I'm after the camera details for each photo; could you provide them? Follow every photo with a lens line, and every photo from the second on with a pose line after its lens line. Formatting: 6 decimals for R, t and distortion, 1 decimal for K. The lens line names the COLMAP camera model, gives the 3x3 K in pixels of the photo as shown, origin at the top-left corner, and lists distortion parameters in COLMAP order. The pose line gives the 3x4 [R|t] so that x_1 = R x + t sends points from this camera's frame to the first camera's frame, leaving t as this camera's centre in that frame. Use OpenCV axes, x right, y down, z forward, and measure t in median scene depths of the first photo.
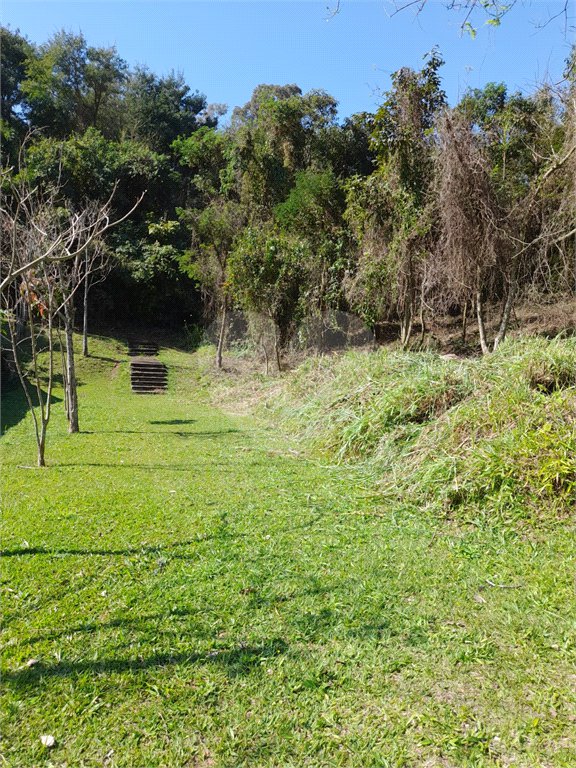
lens RADIAL K [[561.3, 0, 293.2], [0, 561.3, 407.1], [0, 0, 1]] dist [0.038752, -0.039635]
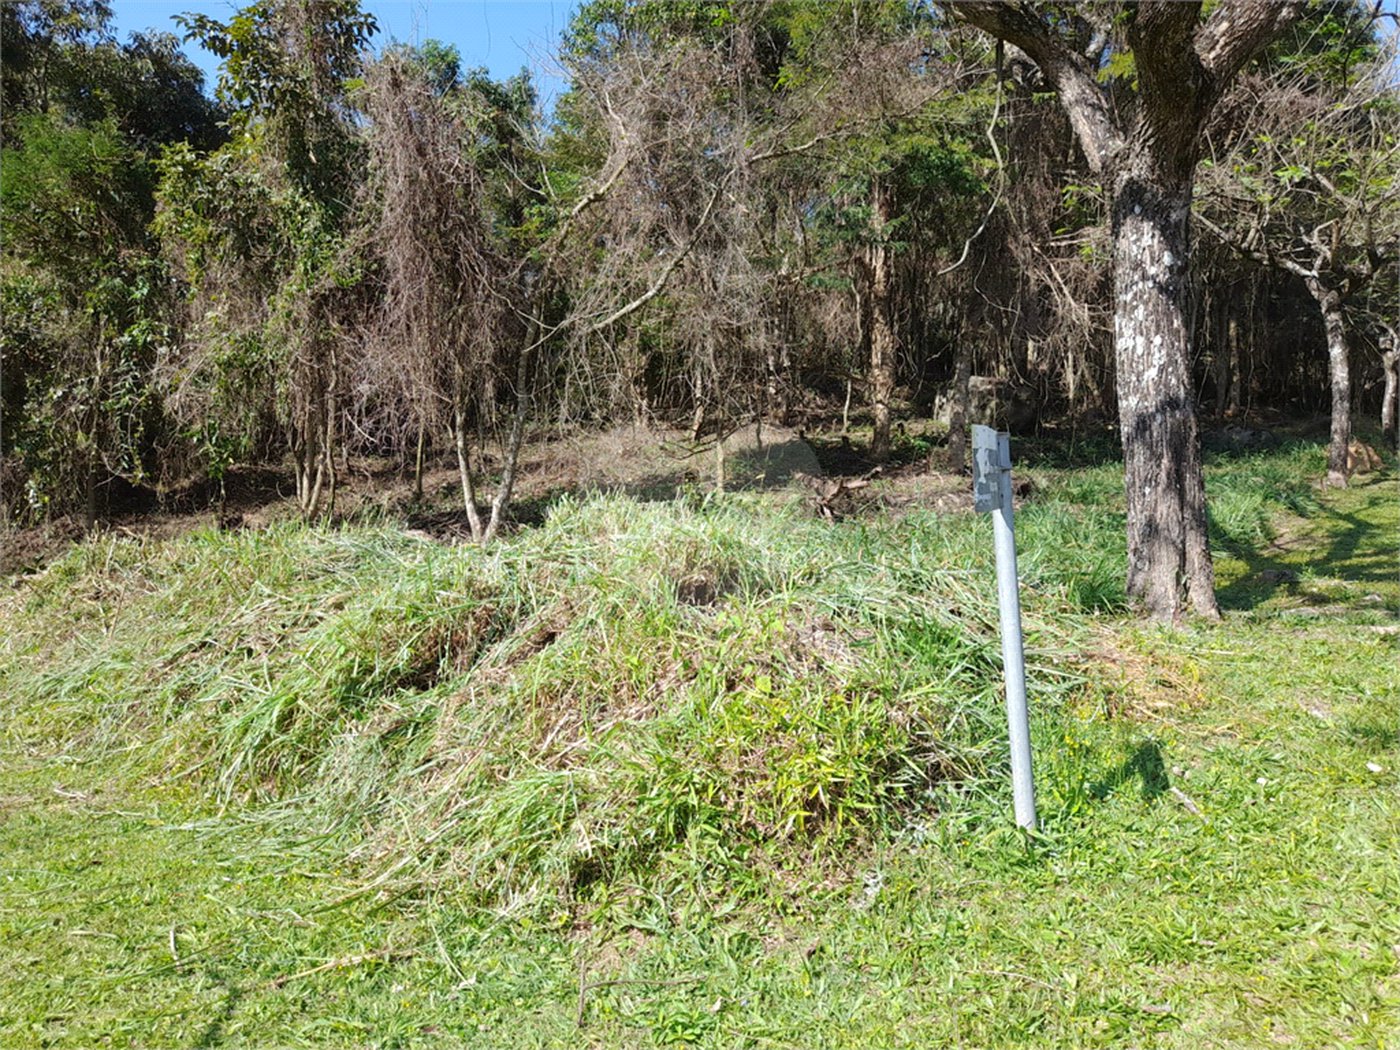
lens RADIAL K [[1023.2, 0, 715.5], [0, 1023.2, 536.0], [0, 0, 1]] dist [0.038752, -0.039635]
pose [[0.814771, -0.018863, 0.579476, -0.029714], [0.068159, 0.995656, -0.063425, -0.013271], [-0.575762, 0.091173, 0.812518, 0.109267]]
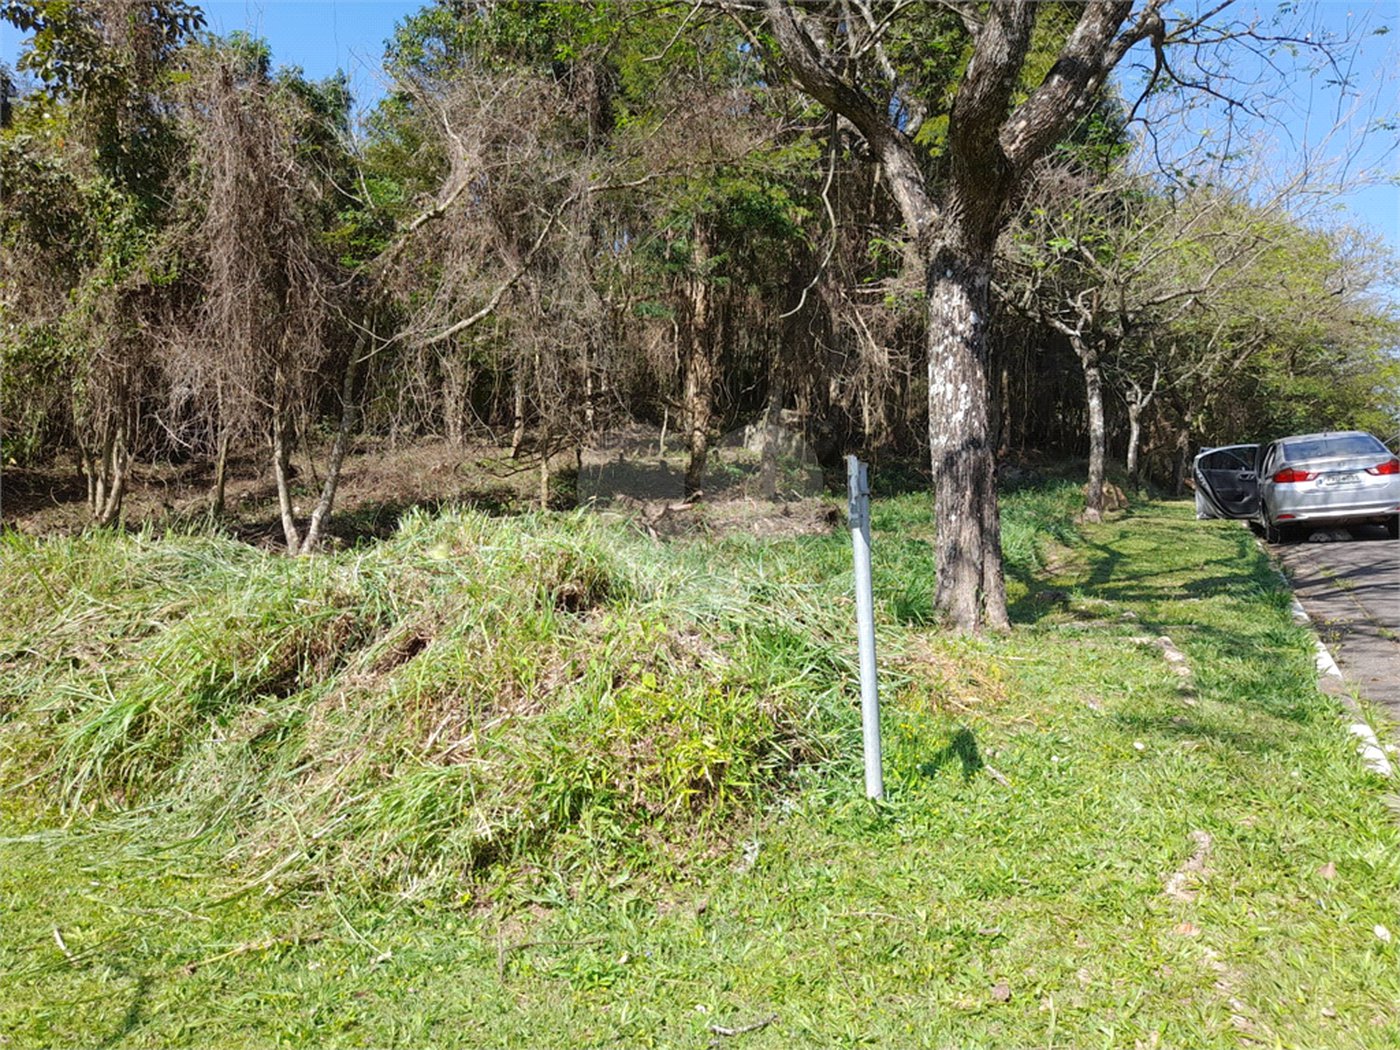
lens RADIAL K [[1023.2, 0, 720.9], [0, 1023.2, 539.1], [0, 0, 1]] dist [0.038752, -0.039635]
pose [[0.682838, 0.009153, 0.730513, -0.074610], [0.061165, 0.995695, -0.069648, -0.009224], [-0.728005, 0.092240, 0.679338, 0.100590]]
